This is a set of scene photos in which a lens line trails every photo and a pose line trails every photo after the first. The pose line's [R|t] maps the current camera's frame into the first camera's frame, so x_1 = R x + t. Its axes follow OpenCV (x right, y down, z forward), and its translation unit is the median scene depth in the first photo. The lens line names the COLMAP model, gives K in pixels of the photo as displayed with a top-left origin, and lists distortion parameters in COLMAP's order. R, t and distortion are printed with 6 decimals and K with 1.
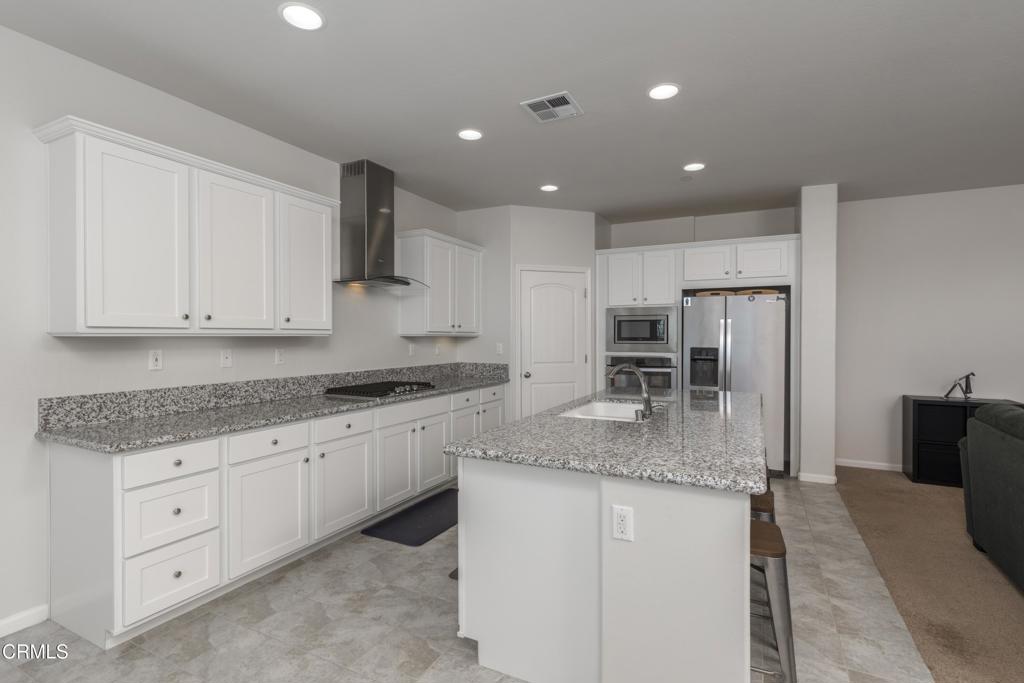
lens RADIAL K [[486.6, 0, 510.2], [0, 486.6, 339.2], [0, 0, 1]] dist [-0.001699, 0.000532]
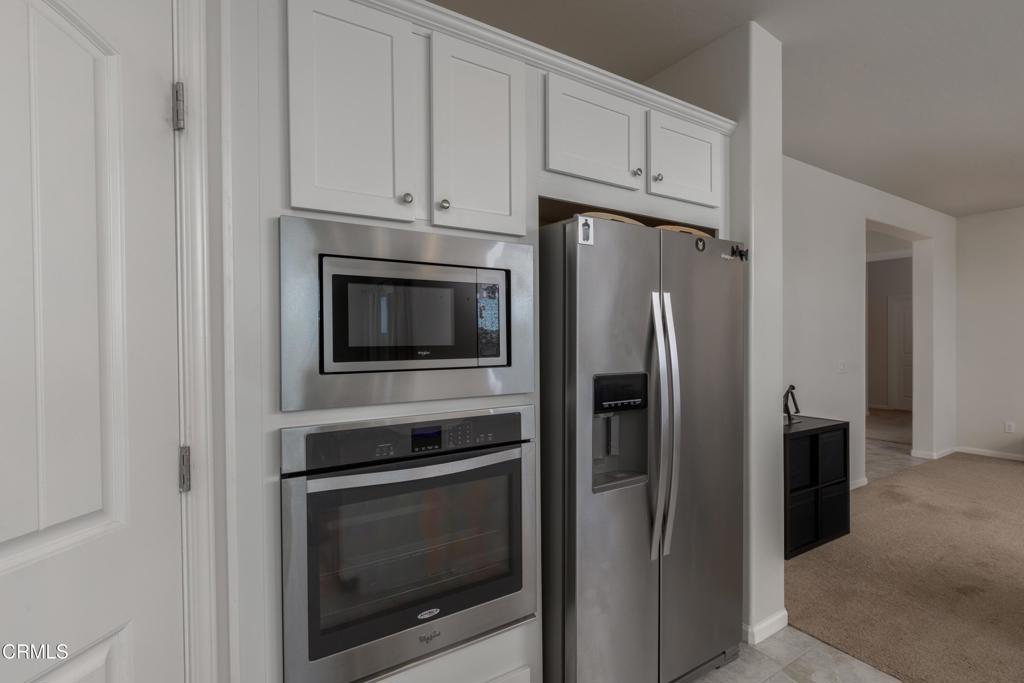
lens RADIAL K [[486.6, 0, 512.2], [0, 486.6, 341.5], [0, 0, 1]] dist [-0.001699, 0.000532]
pose [[0.508906, -0.009549, 0.860769, 0.074041], [0.012096, 0.999919, 0.003940, -0.007937], [-0.860737, 0.008407, 0.508980, 0.955622]]
